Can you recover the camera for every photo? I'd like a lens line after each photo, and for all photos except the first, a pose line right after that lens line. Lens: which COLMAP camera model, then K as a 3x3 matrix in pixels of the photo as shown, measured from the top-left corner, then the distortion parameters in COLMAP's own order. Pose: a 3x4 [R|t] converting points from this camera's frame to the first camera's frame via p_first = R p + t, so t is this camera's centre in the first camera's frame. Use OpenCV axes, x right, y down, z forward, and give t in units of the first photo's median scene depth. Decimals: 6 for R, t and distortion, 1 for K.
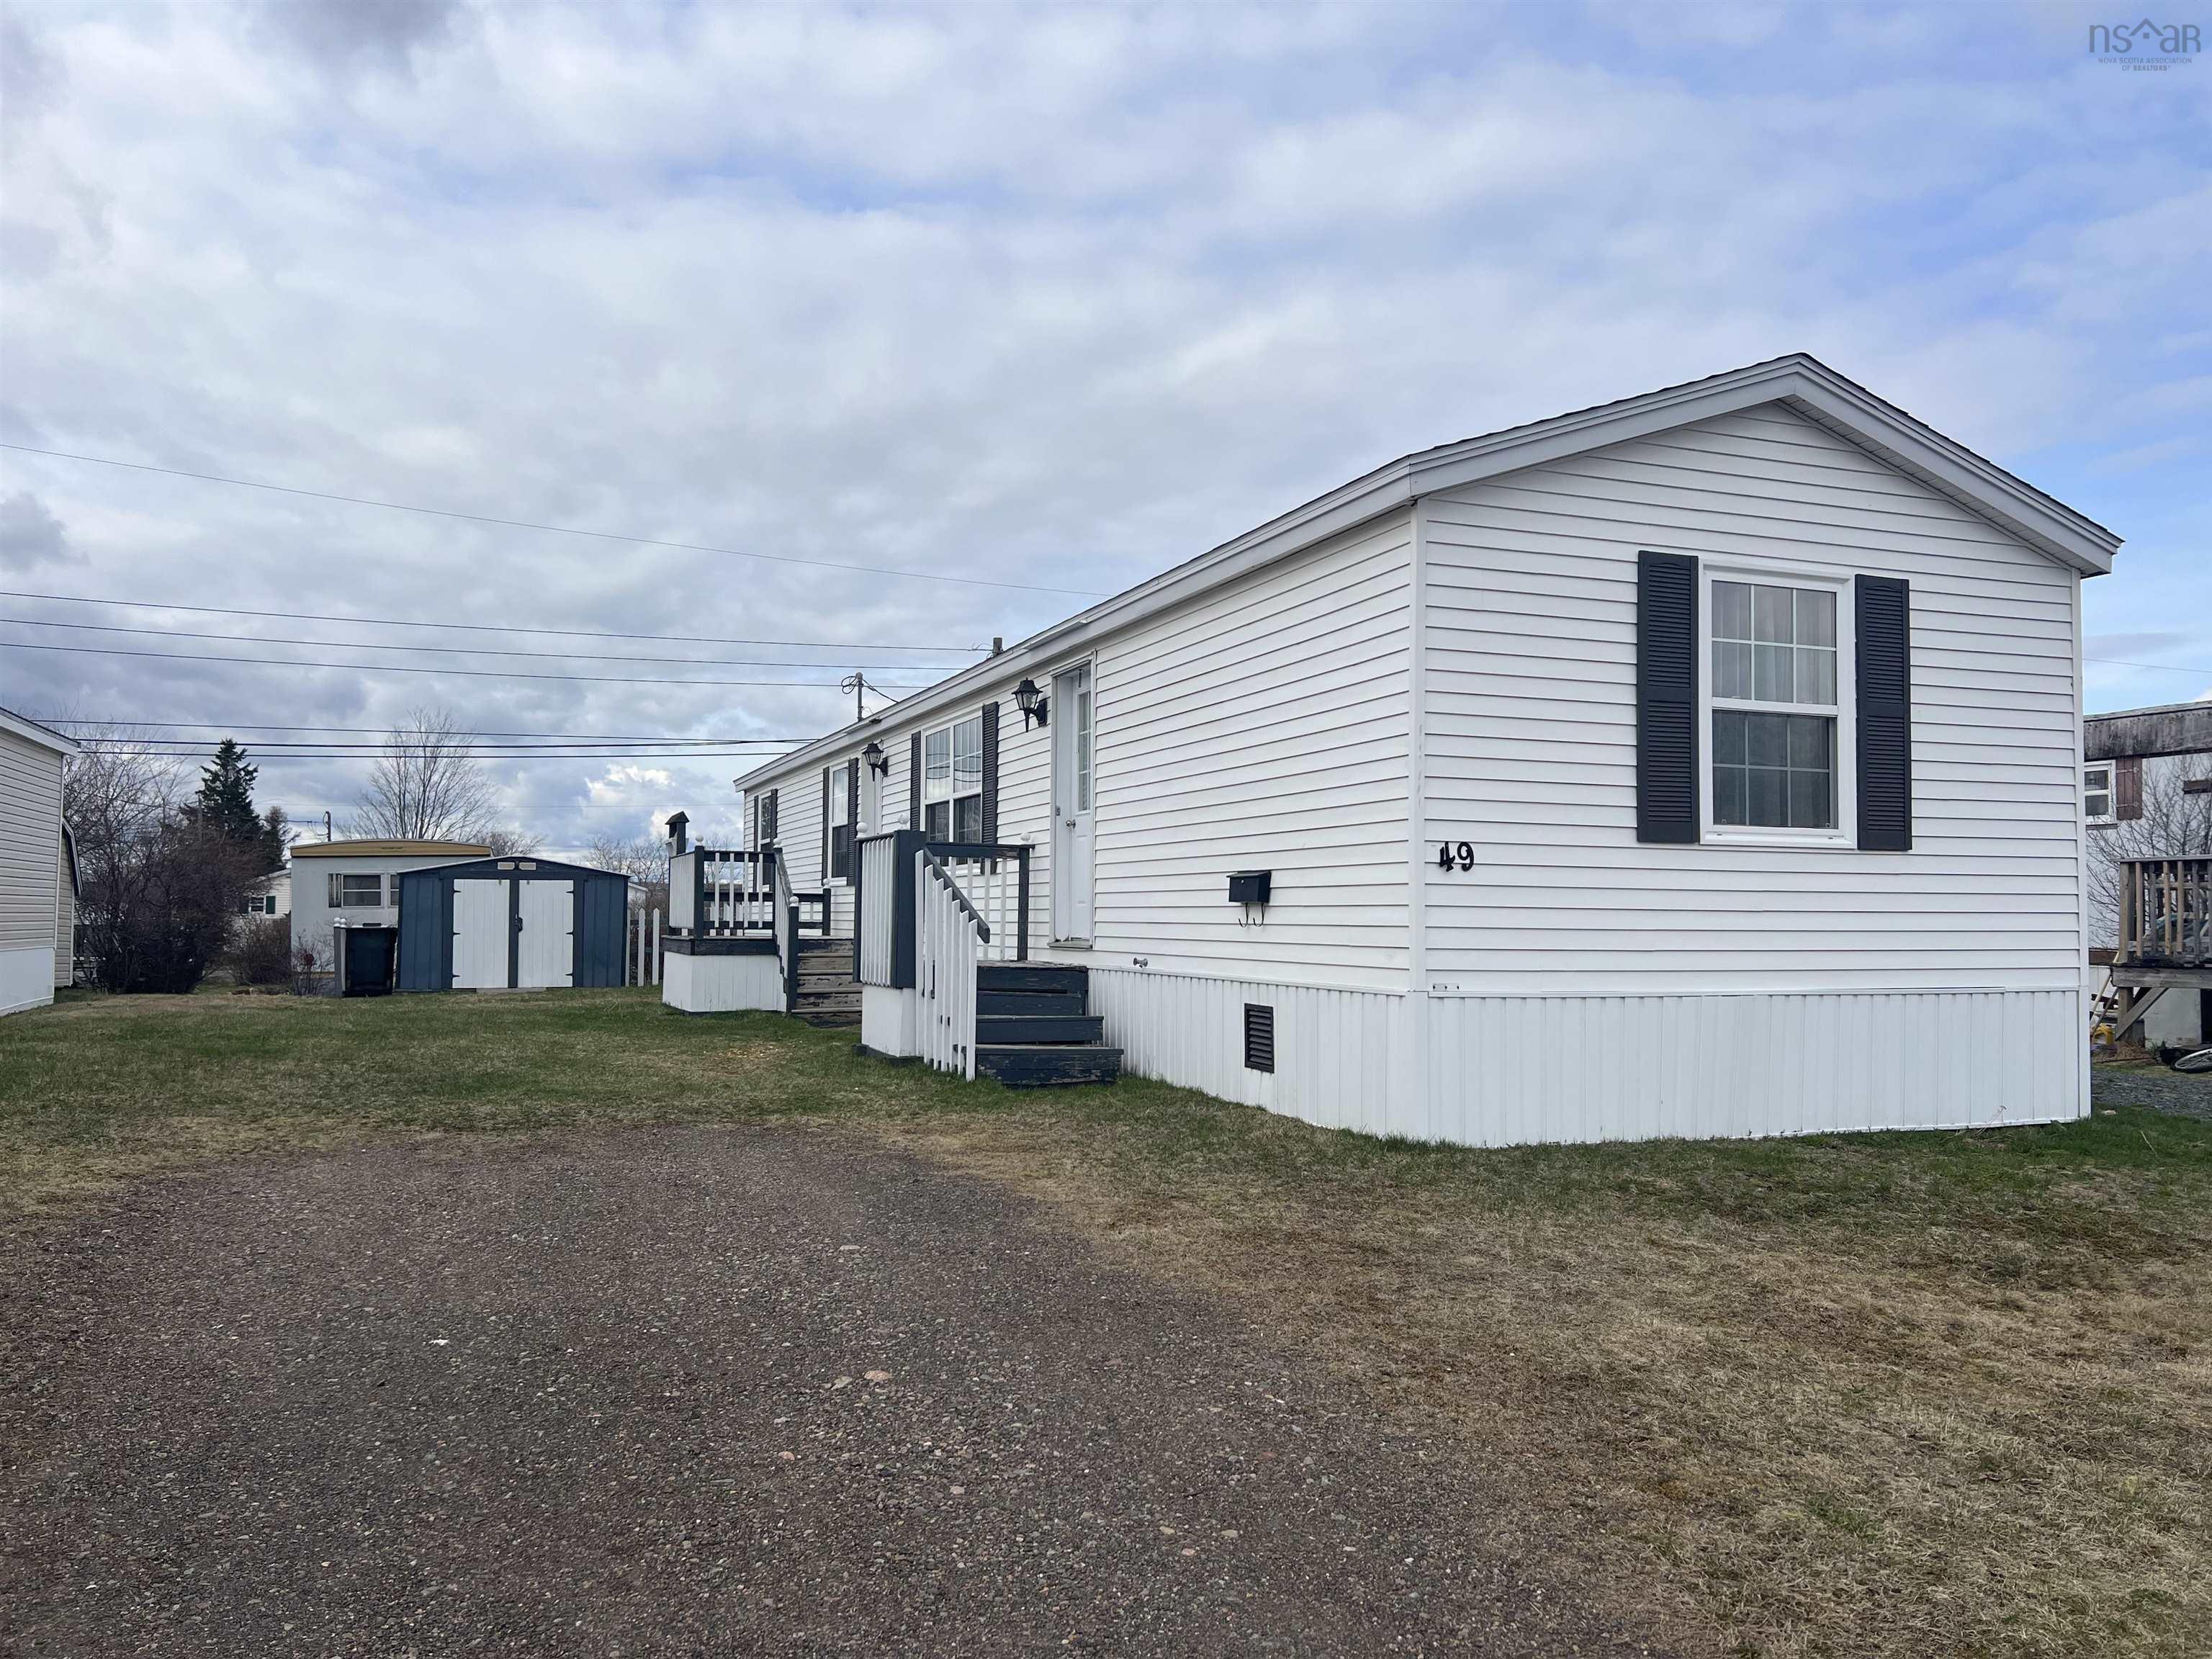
lens RADIAL K [[1696.7, 0, 1104.7], [0, 1696.7, 826.7], [0, 0, 1]] dist [0.063801, -0.052029]
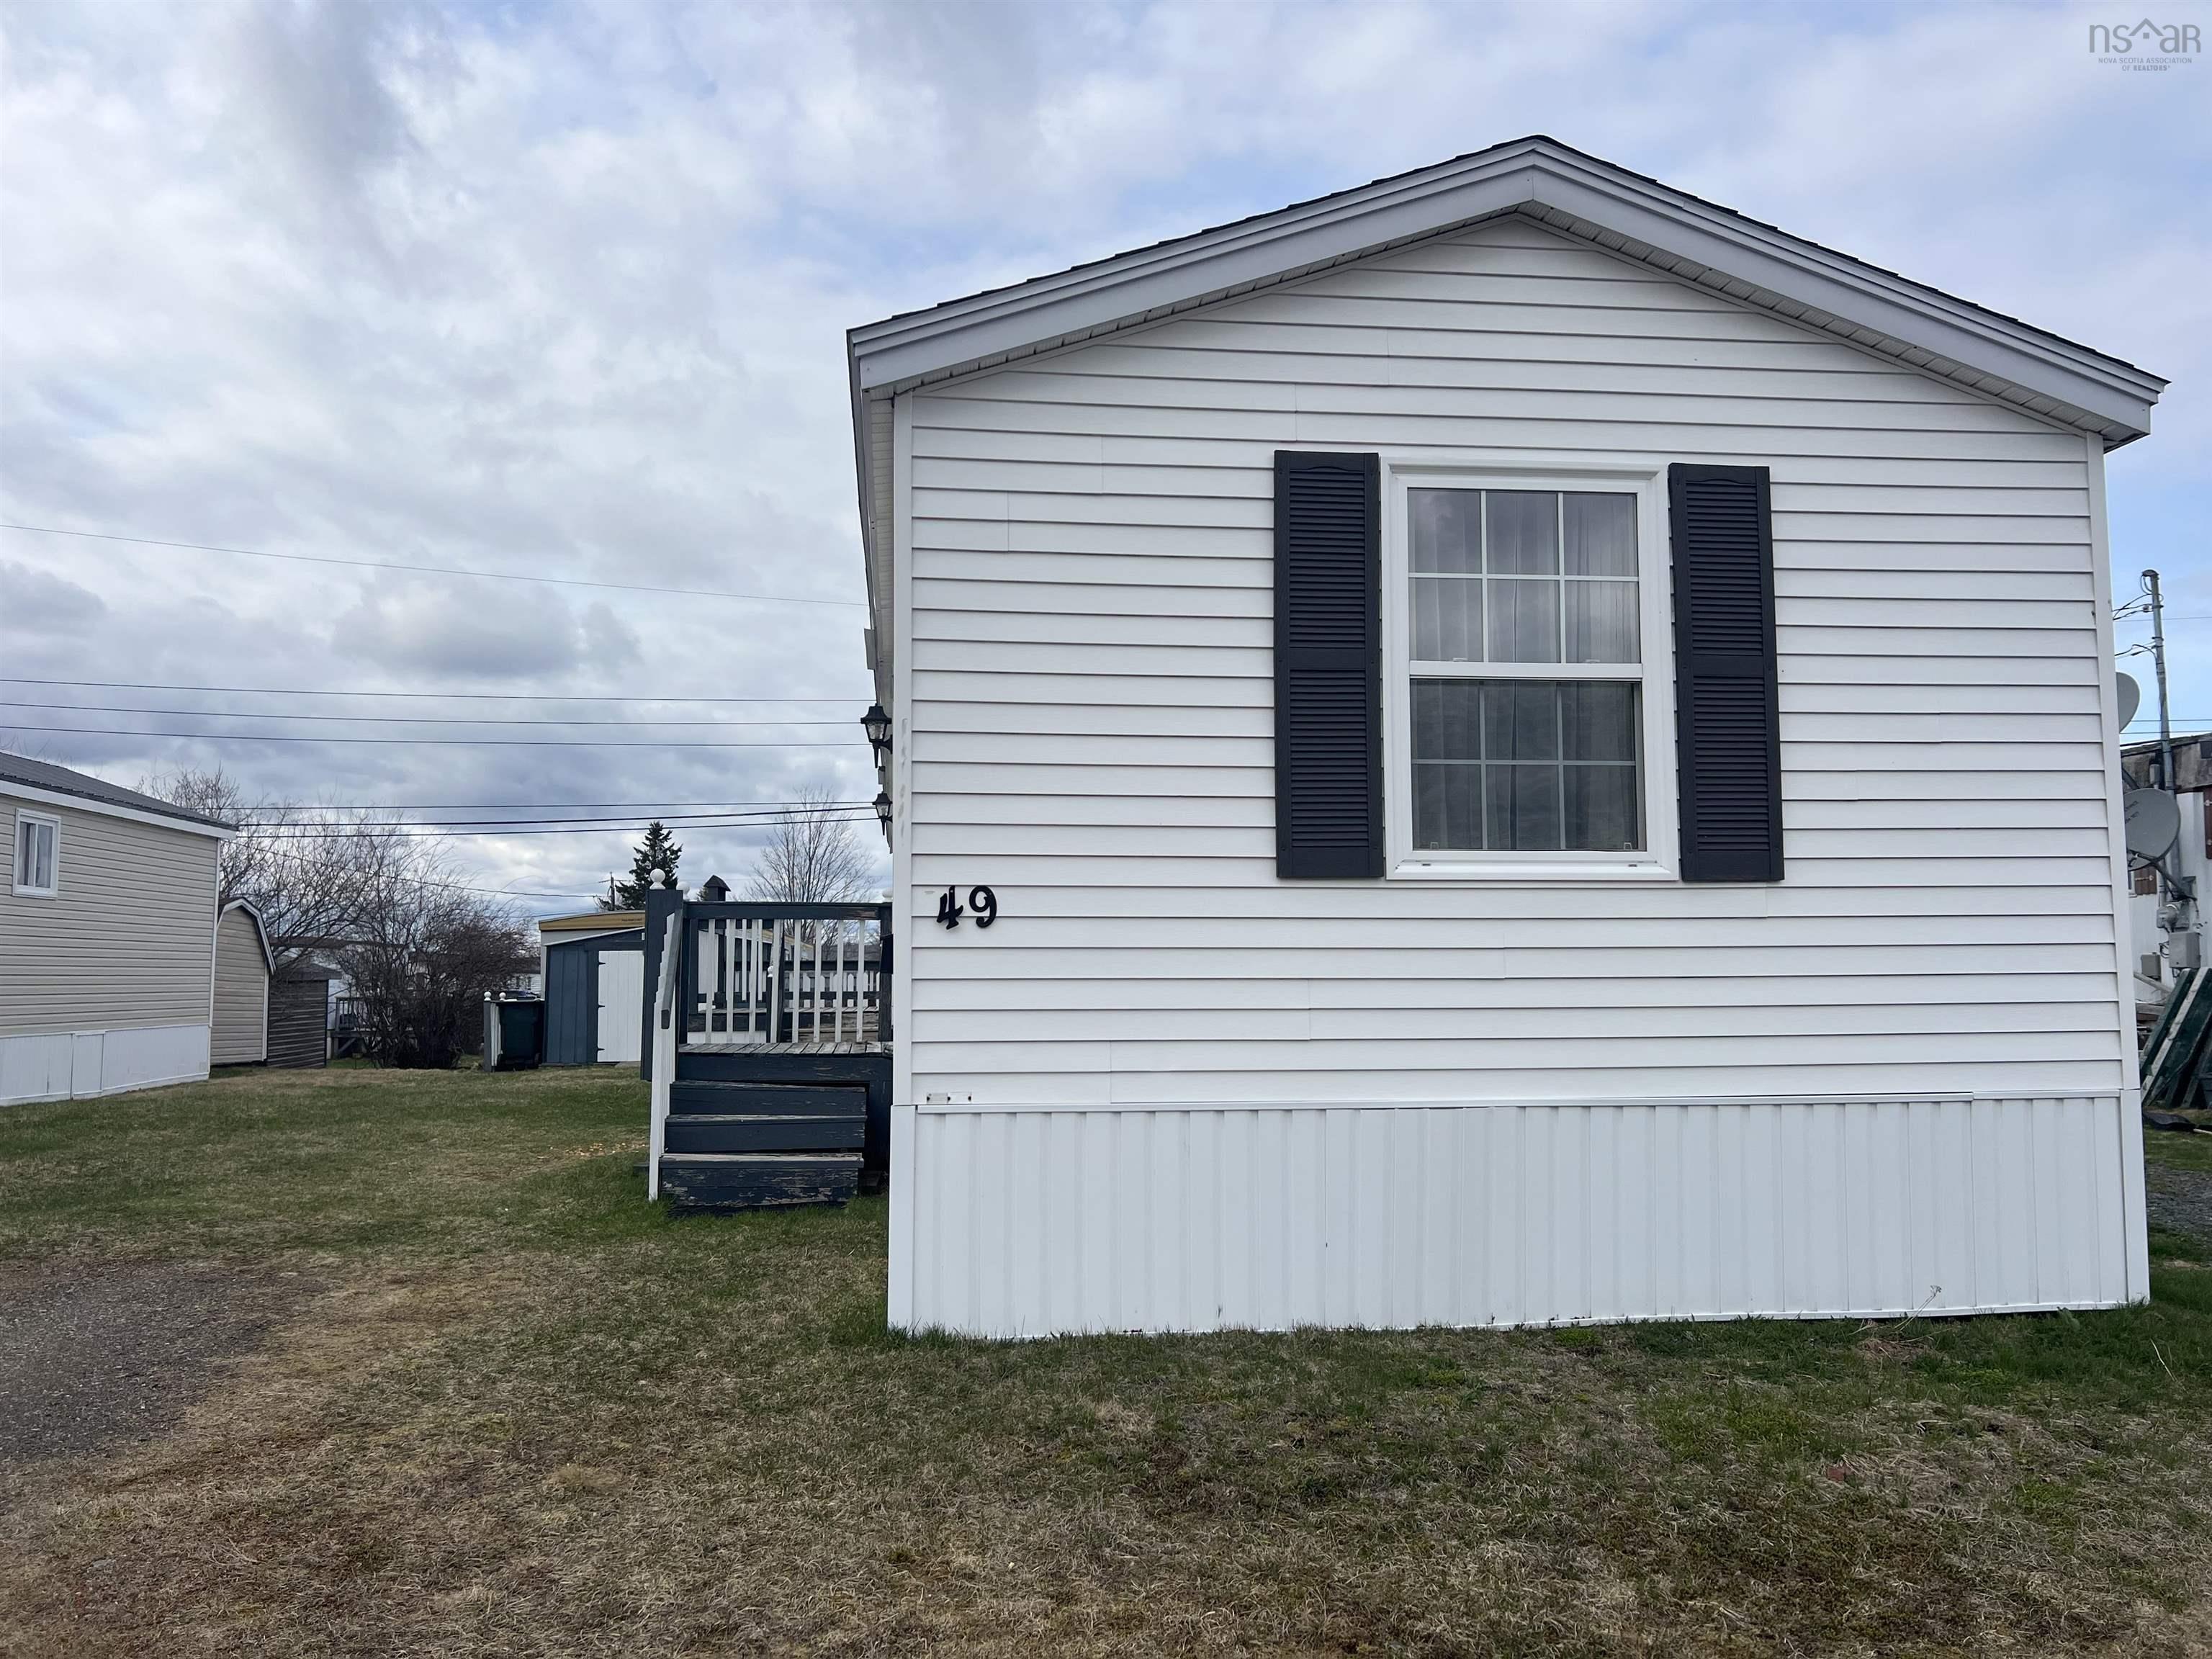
lens RADIAL K [[1696.7, 0, 1091.6], [0, 1696.7, 832.2], [0, 0, 1]] dist [0.063801, -0.052029]
pose [[0.967488, -0.034834, -0.250506, 0.389682], [0.026922, 0.999027, -0.034944, 0.011434], [0.251479, 0.027064, 0.967484, 0.316134]]
